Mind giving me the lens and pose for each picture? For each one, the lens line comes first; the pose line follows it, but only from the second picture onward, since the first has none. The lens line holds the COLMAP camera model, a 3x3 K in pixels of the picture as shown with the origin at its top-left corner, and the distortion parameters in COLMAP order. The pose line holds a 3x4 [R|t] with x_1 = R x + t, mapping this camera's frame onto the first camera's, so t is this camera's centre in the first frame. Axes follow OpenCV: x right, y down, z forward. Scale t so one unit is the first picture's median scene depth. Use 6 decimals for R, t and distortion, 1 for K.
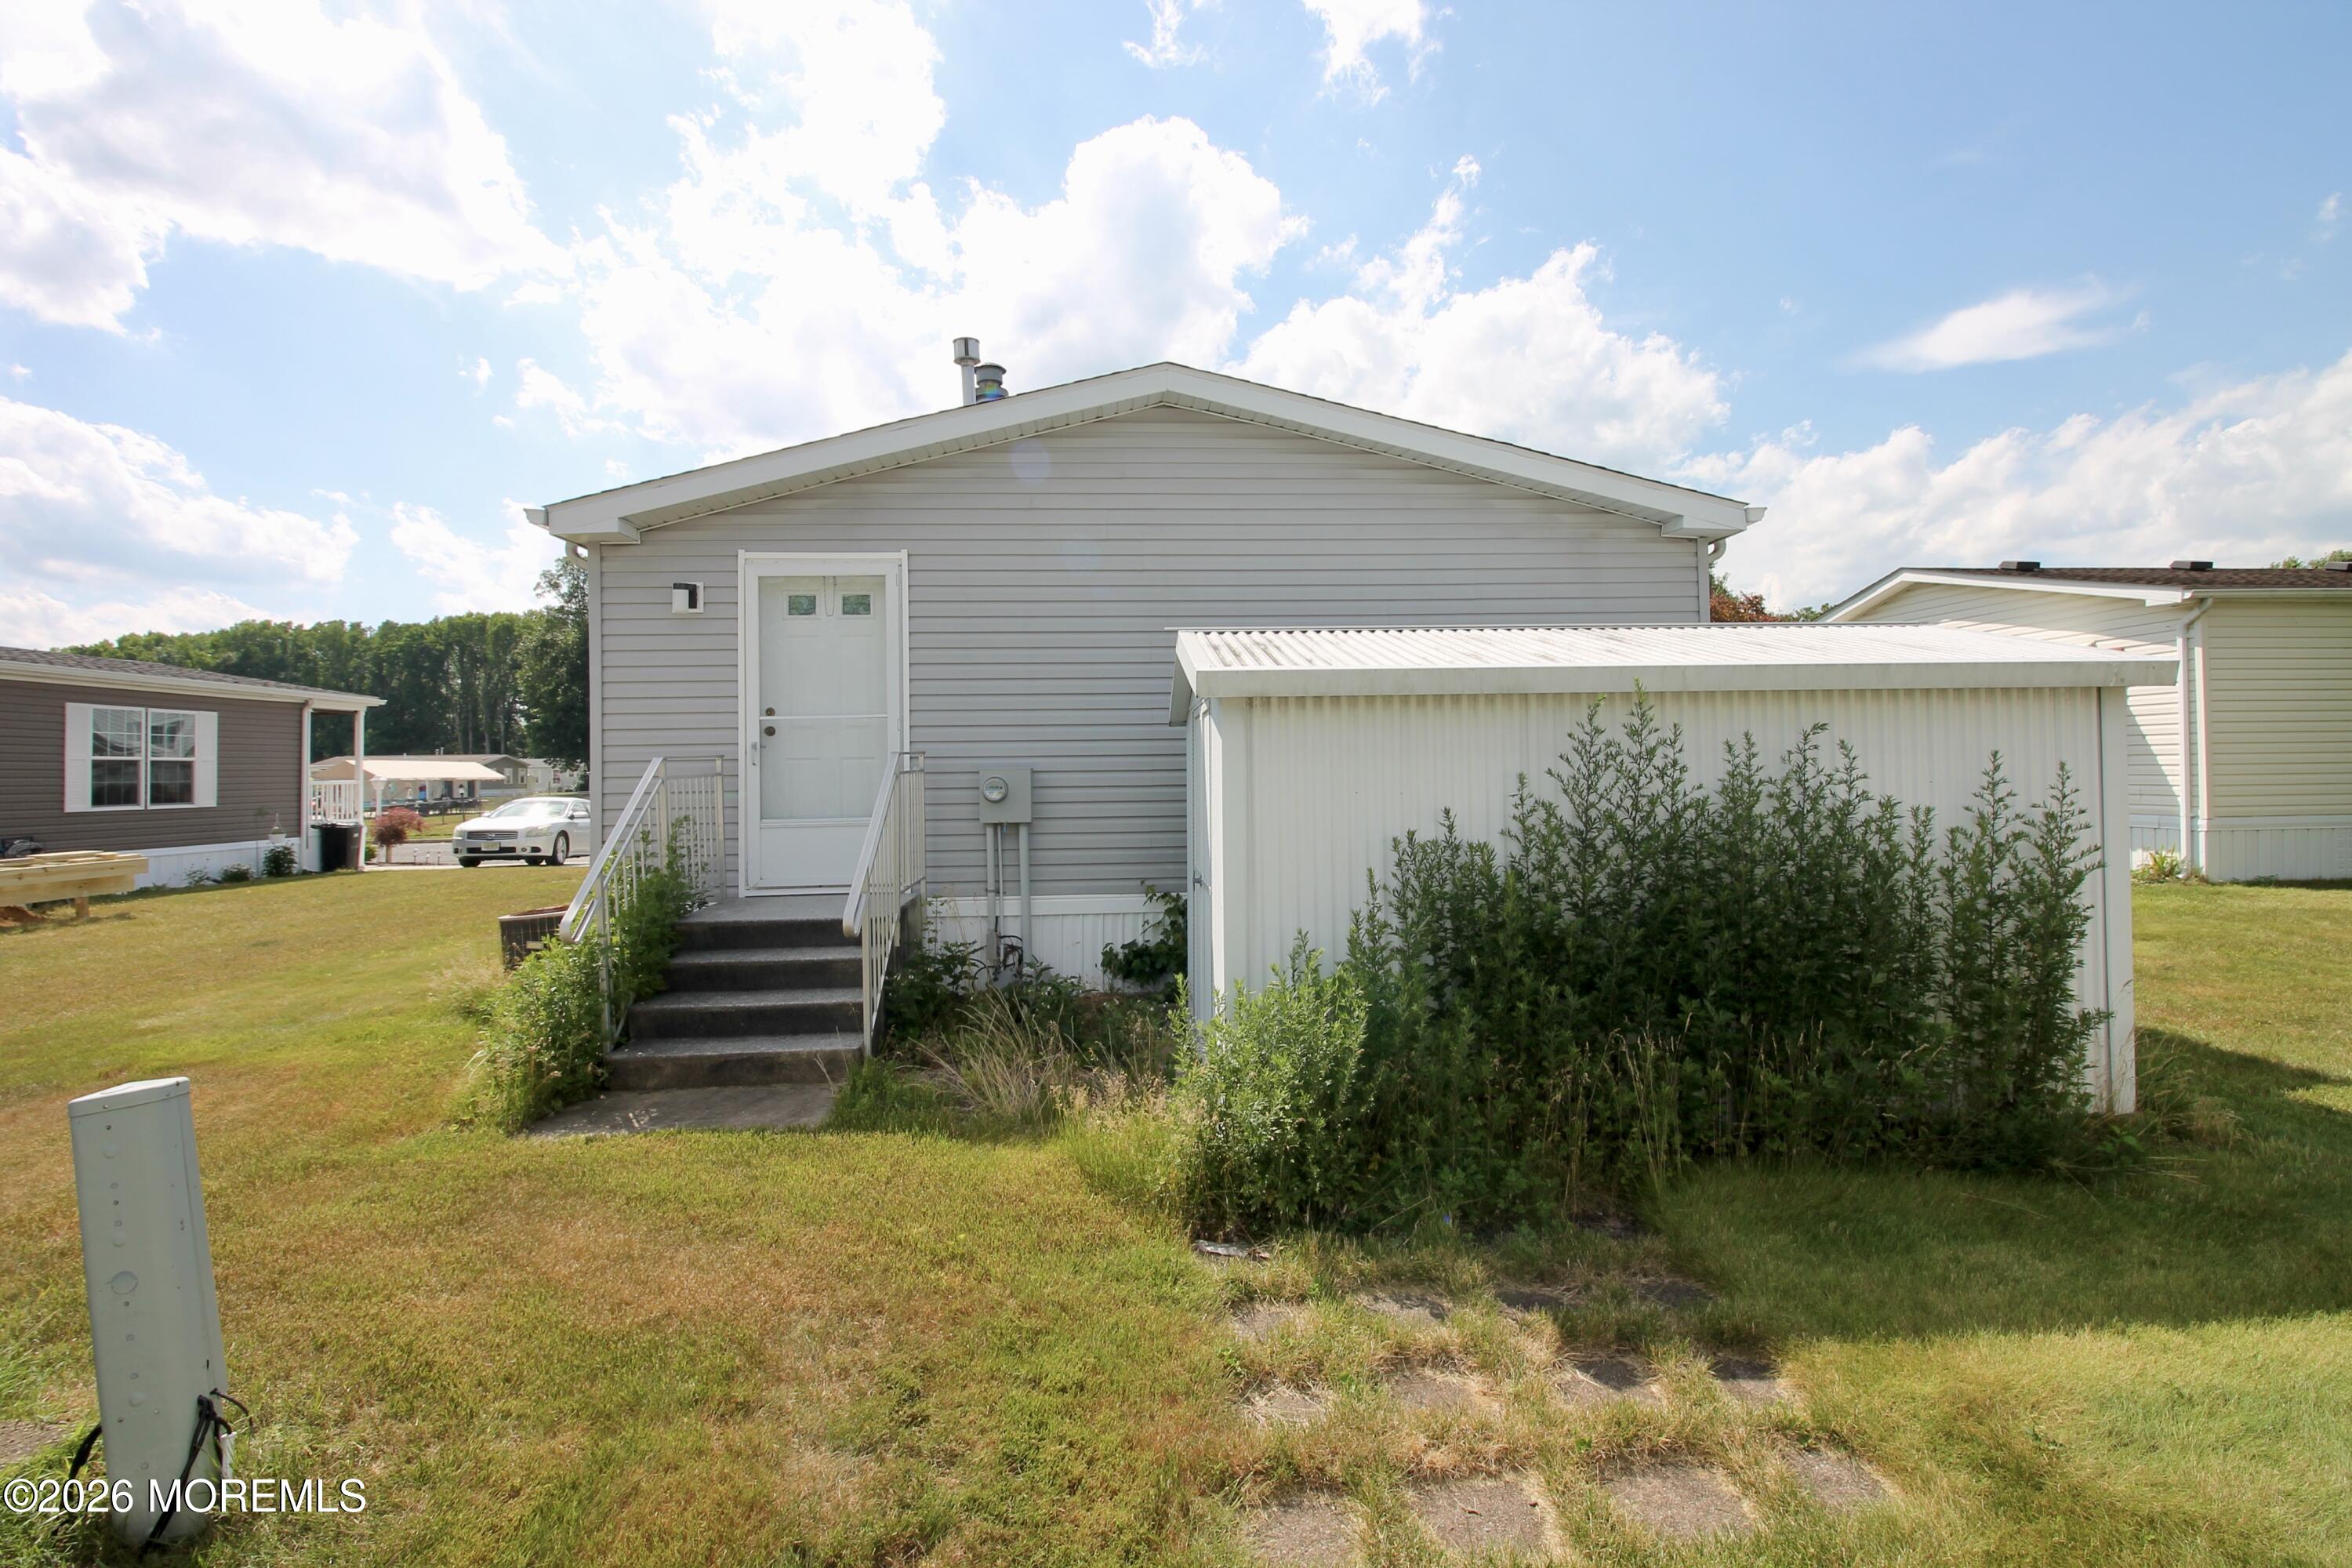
lens RADIAL K [[1098.4, 0, 1181.5], [0, 1098.4, 741.1], [0, 0, 1]] dist [0.001941, -0.013100]
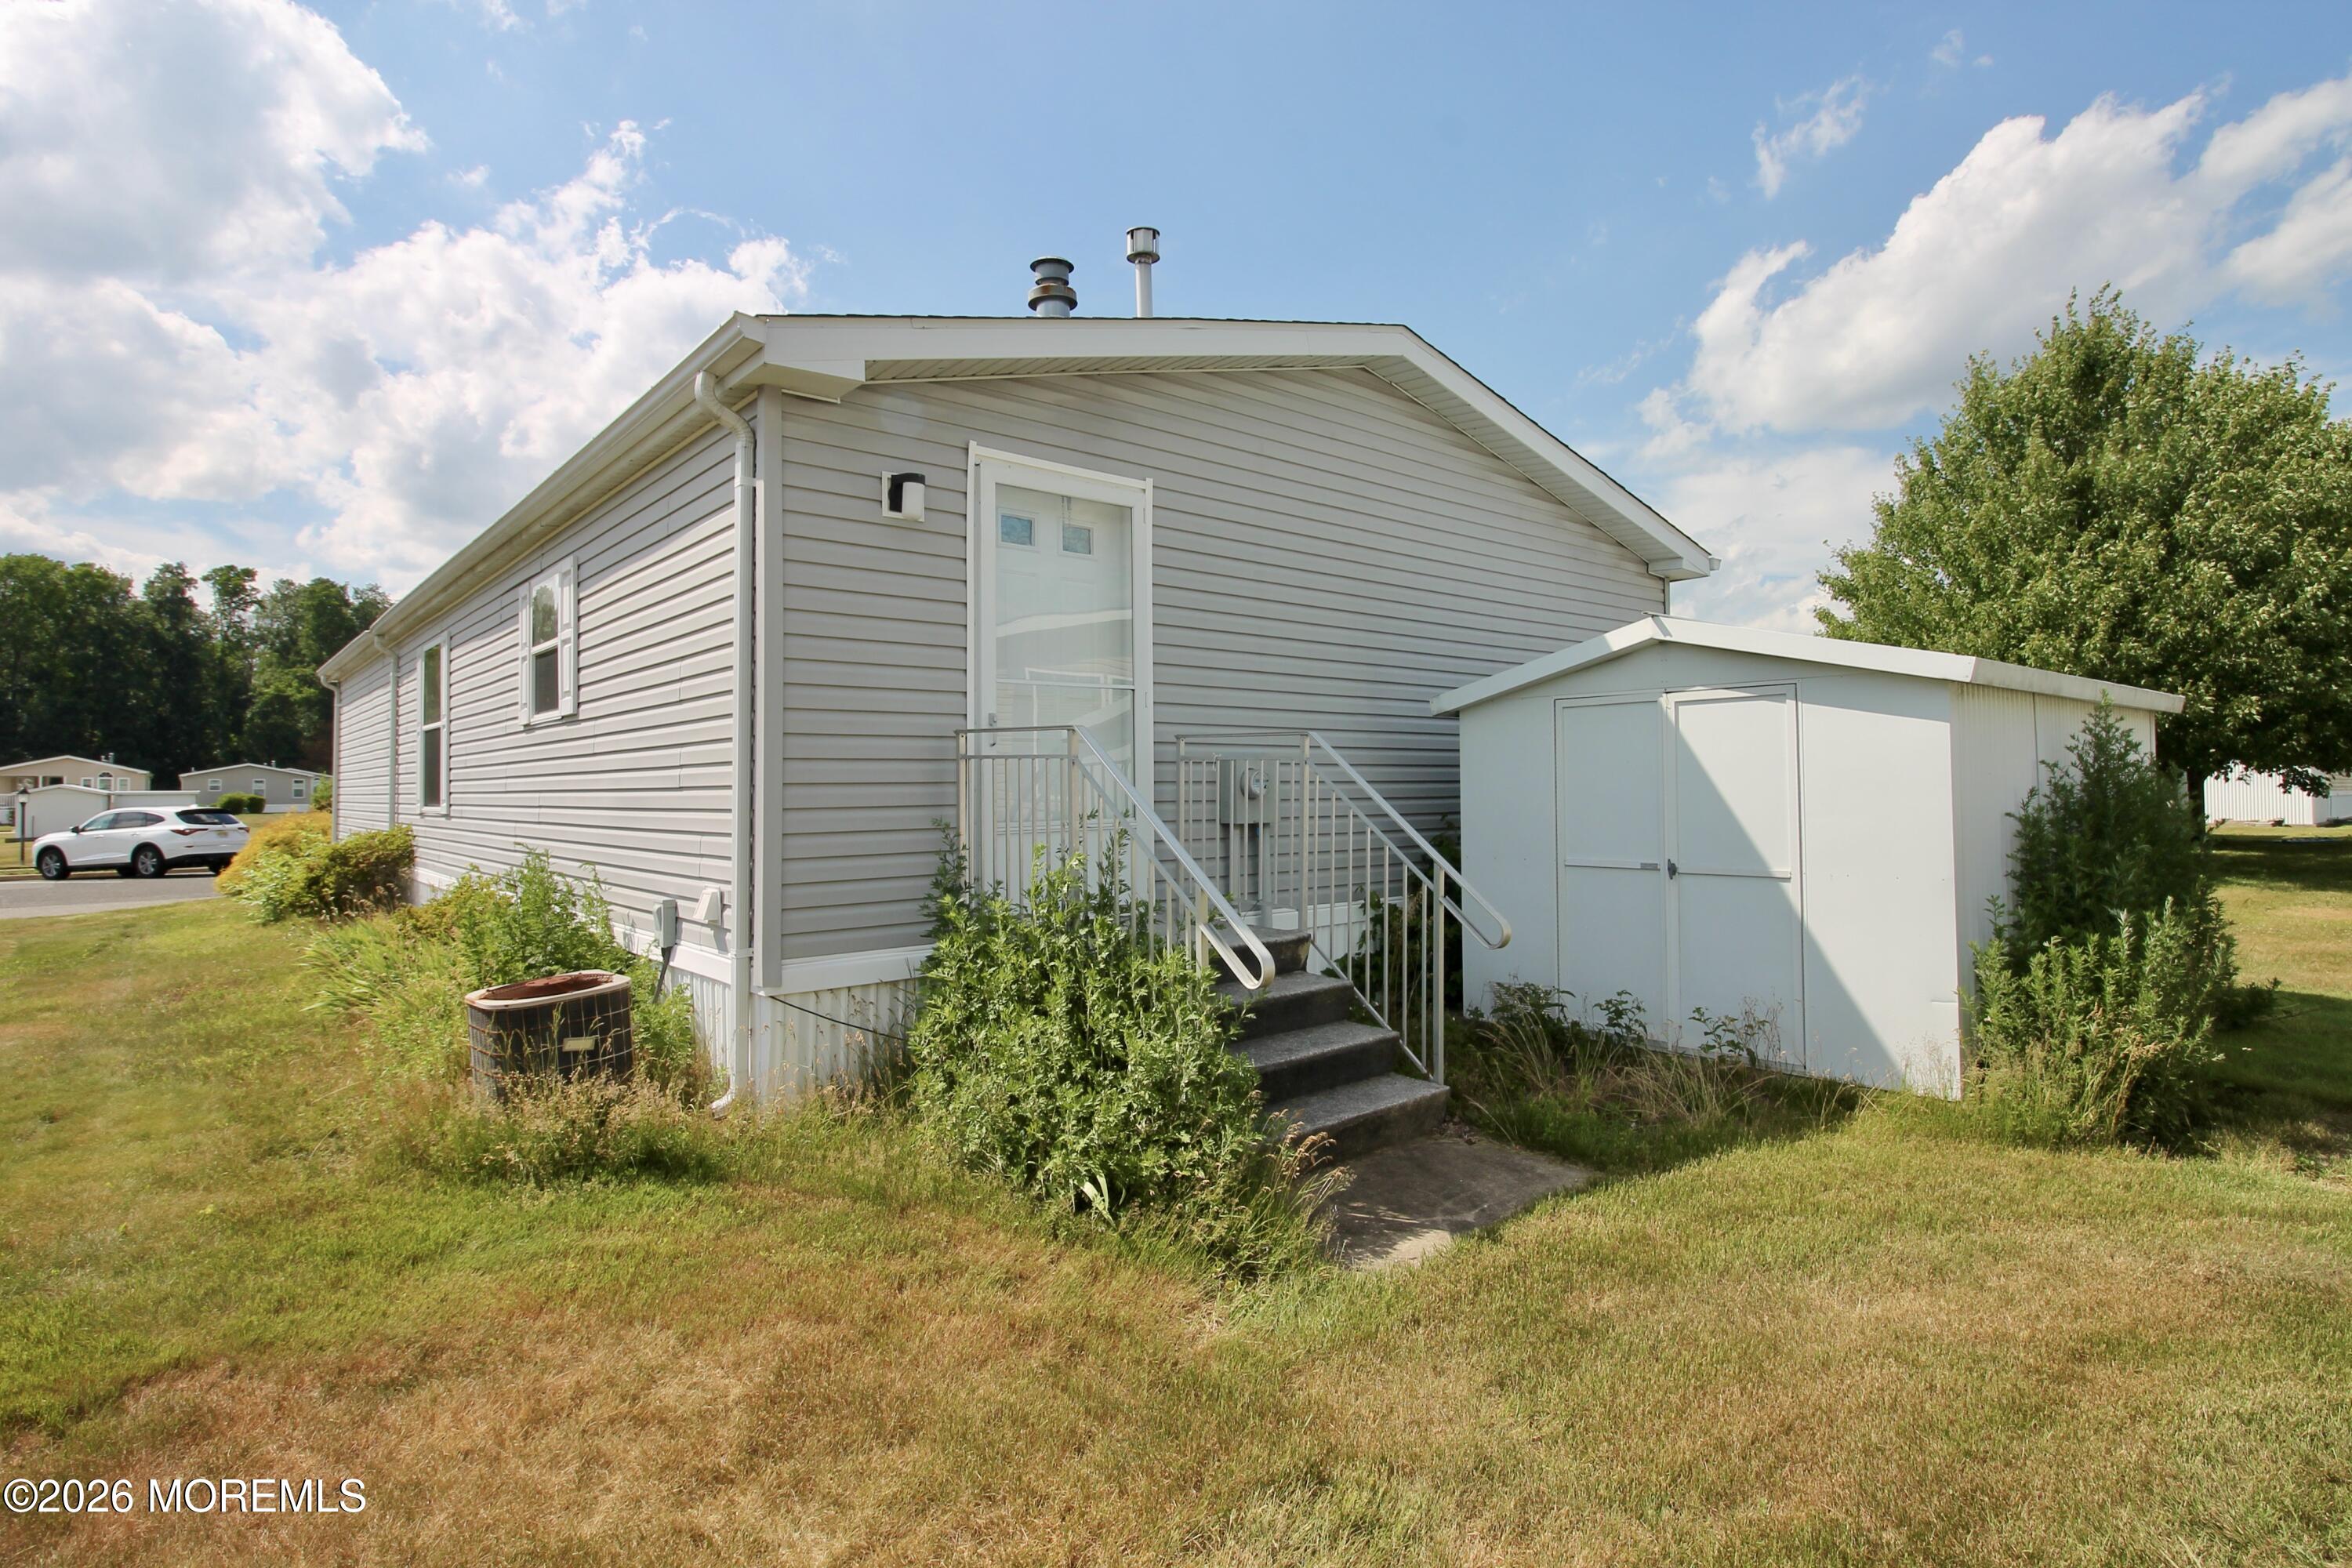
lens RADIAL K [[1184.4, 0, 1150.2], [0, 1184.4, 744.2], [0, 0, 1]] dist [-0.030813, -0.000155]
pose [[0.789638, 0.026368, 0.613006, -0.753370], [-0.016260, 0.999625, -0.022053, 0.034303], [-0.613357, 0.007446, 0.789771, 0.325323]]
